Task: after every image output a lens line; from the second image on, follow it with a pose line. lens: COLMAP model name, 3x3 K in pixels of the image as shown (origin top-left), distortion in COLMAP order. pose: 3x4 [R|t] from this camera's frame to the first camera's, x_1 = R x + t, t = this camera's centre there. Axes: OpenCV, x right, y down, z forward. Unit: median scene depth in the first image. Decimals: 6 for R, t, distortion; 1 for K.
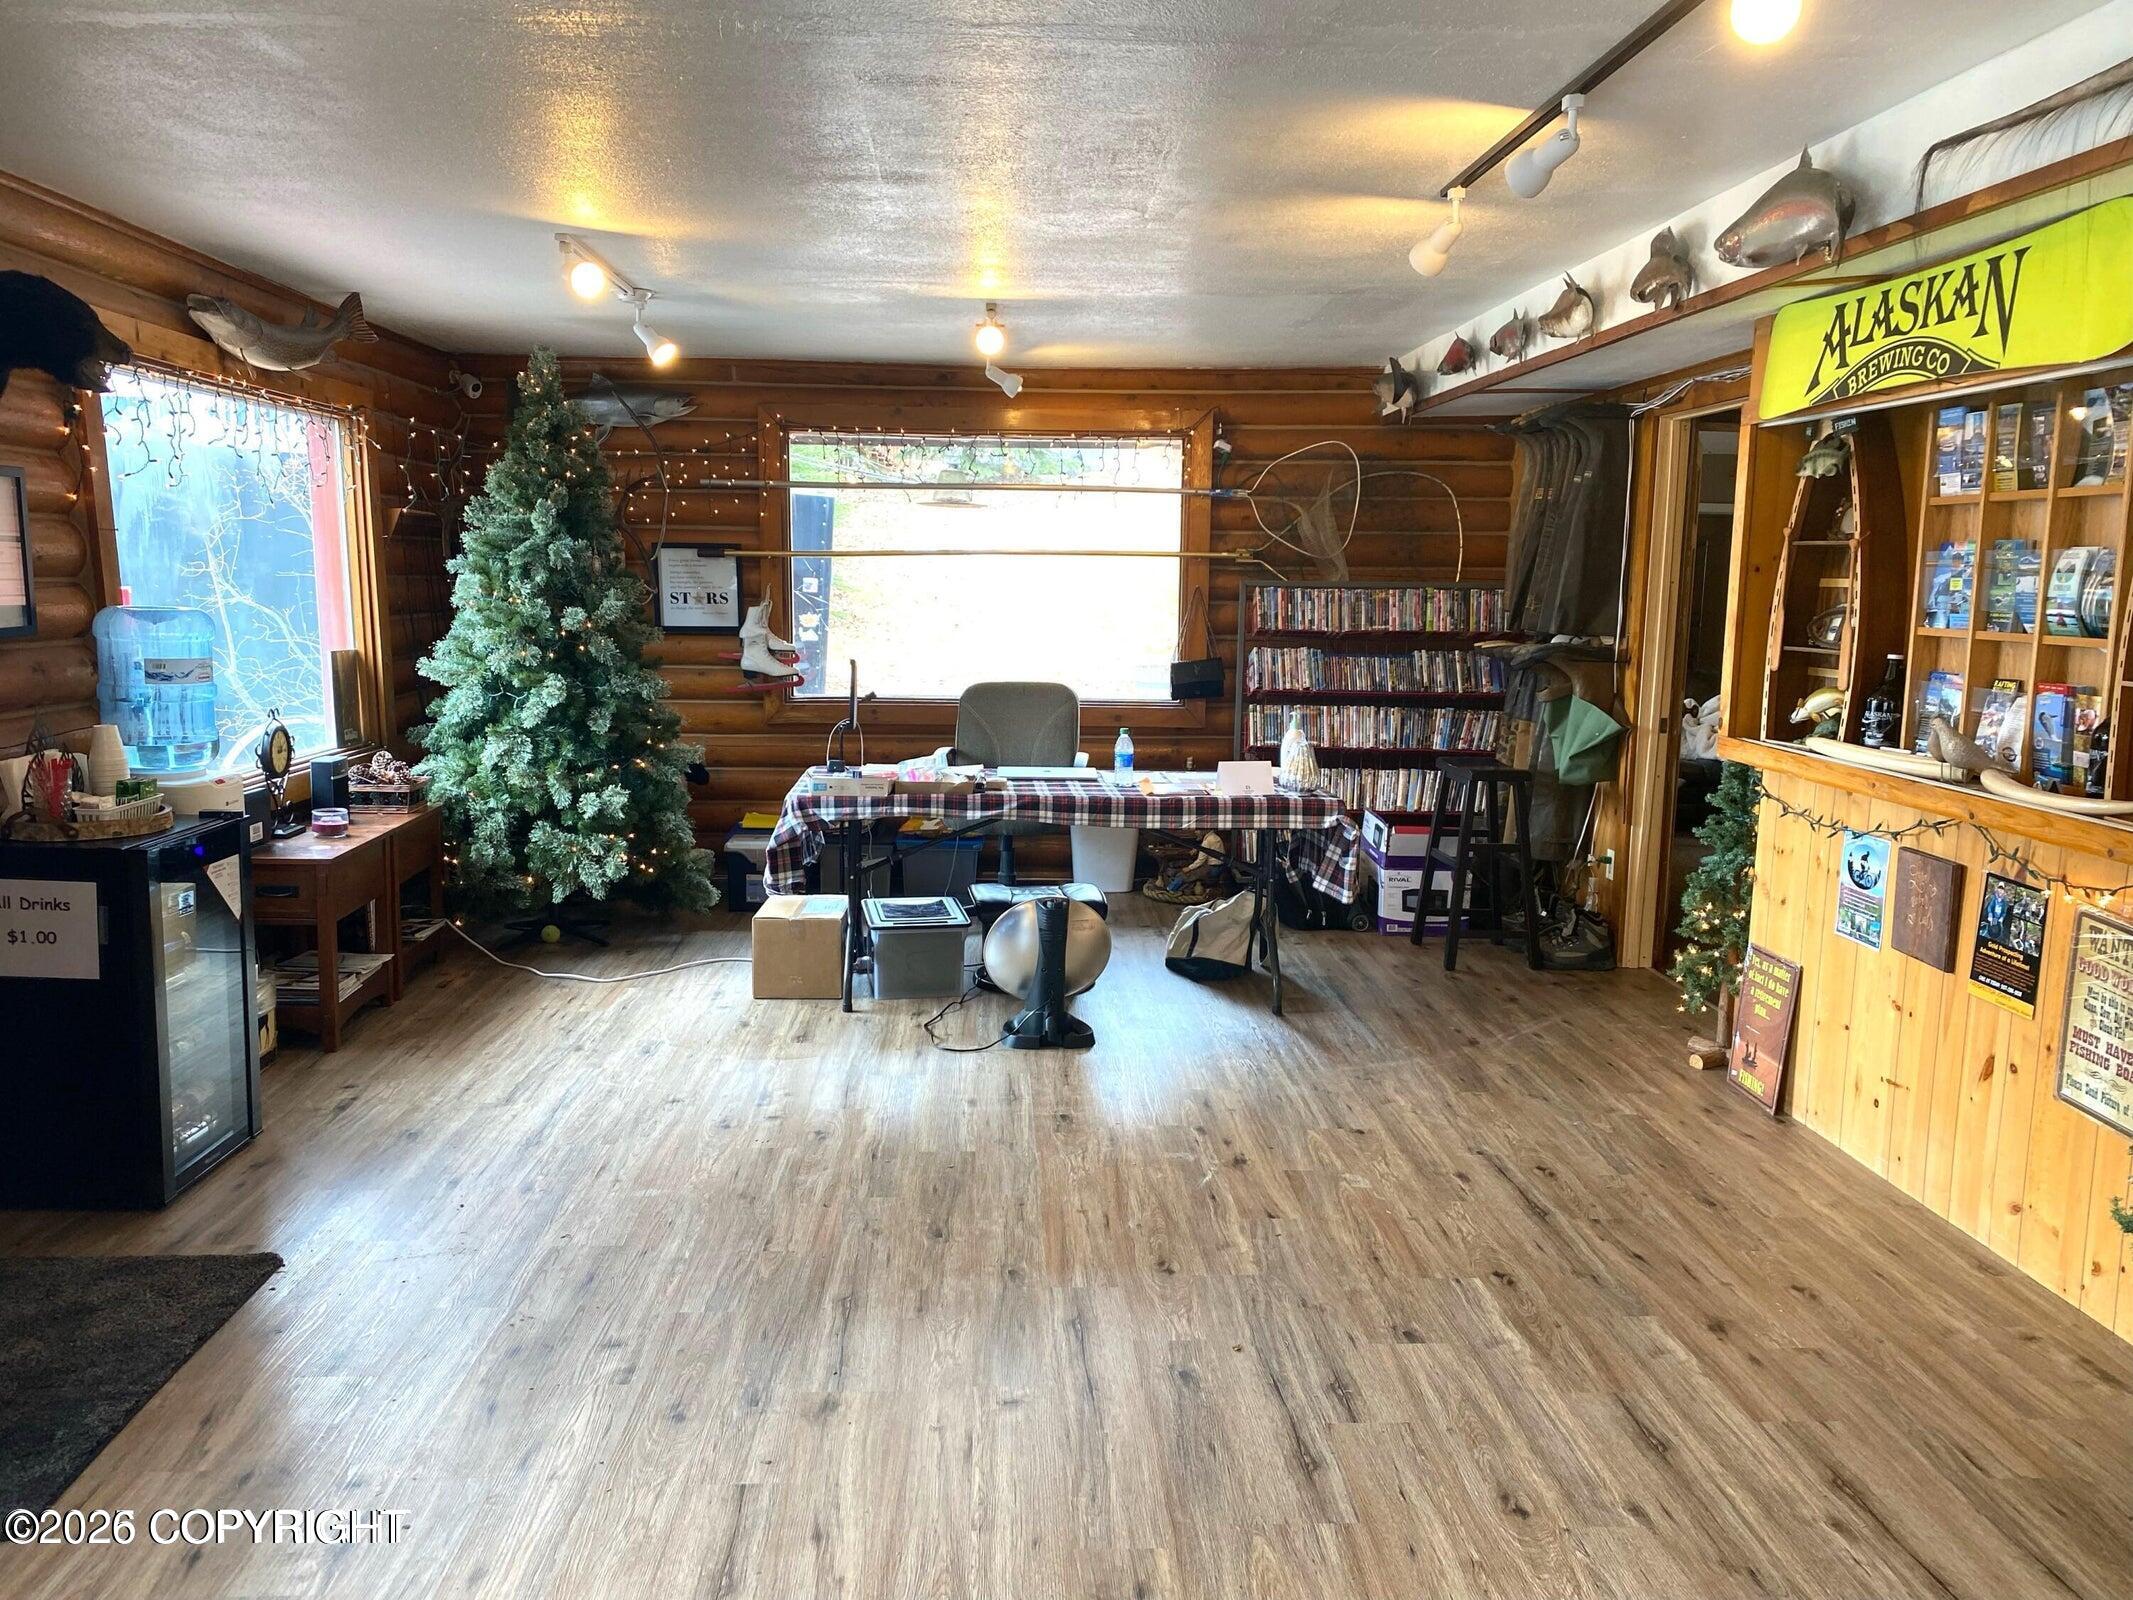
lens RADIAL K [[1610.1, 0, 1062.3], [0, 1610.1, 800.7], [0, 0, 1]] dist [0.012443, -0.009612]
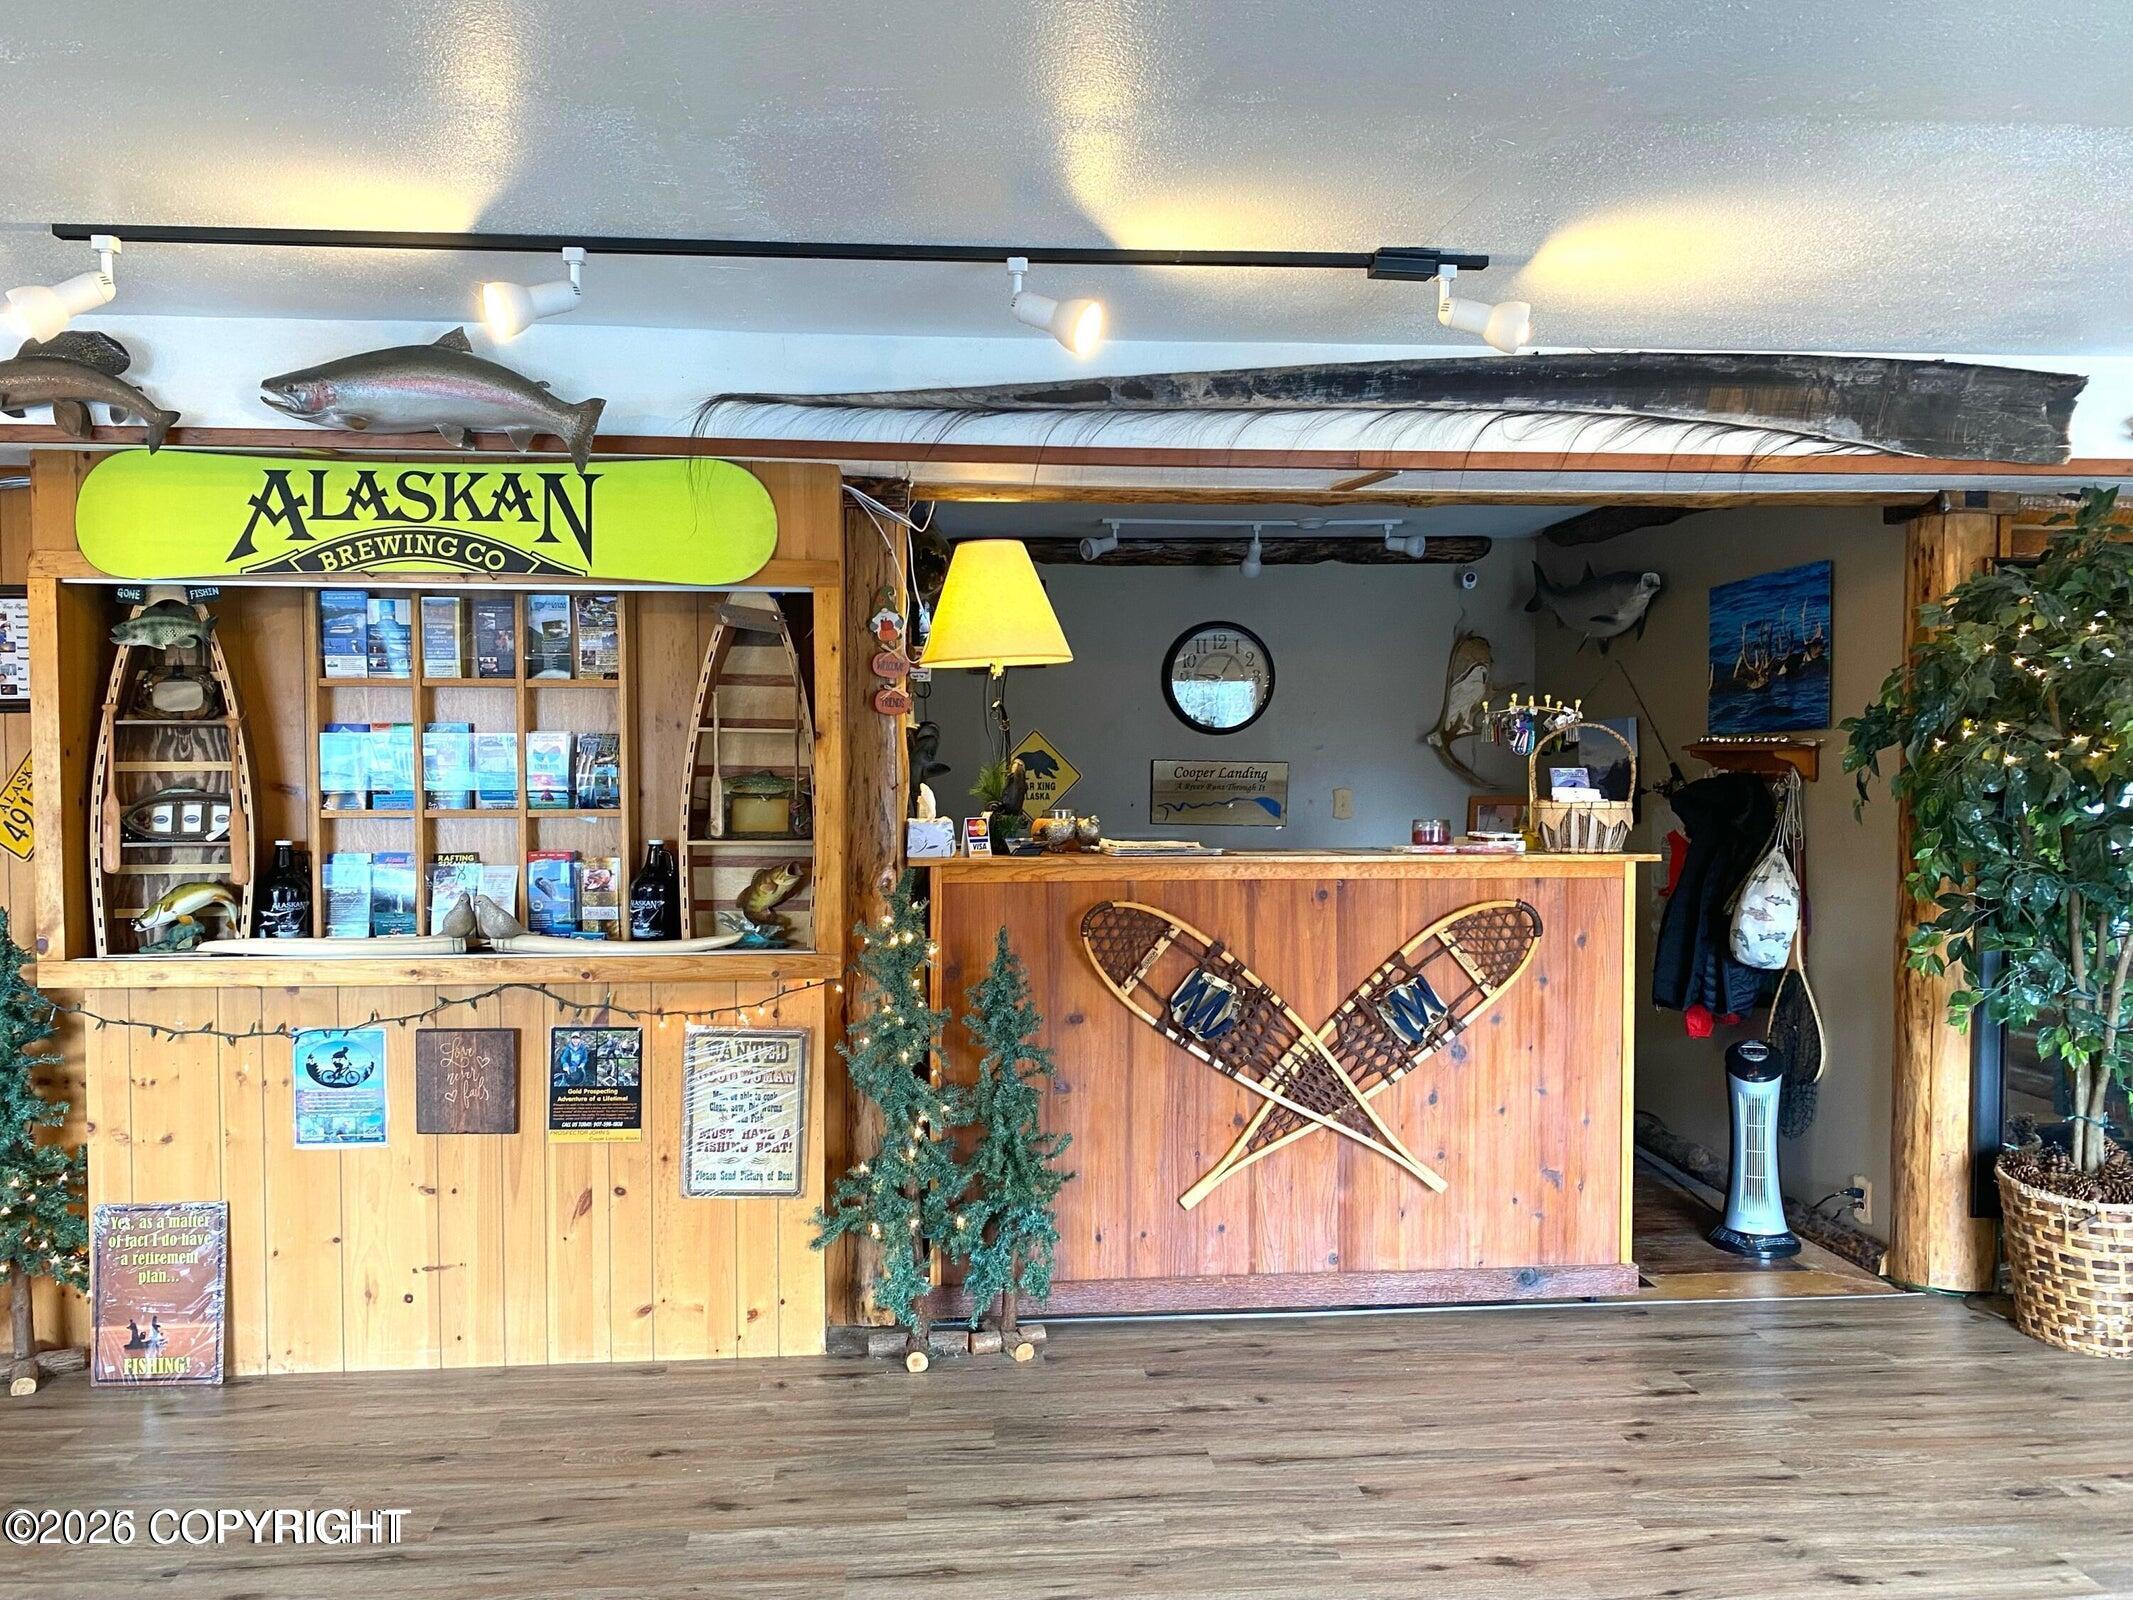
lens RADIAL K [[1610.1, 0, 1063.9], [0, 1610.1, 803.8], [0, 0, 1]] dist [0.012443, -0.009612]
pose [[-0.026428, -0.052741, 0.998258, -0.508984], [0.143604, 0.988049, 0.056003, -0.115422], [-0.989282, 0.144834, -0.018538, 0.655603]]
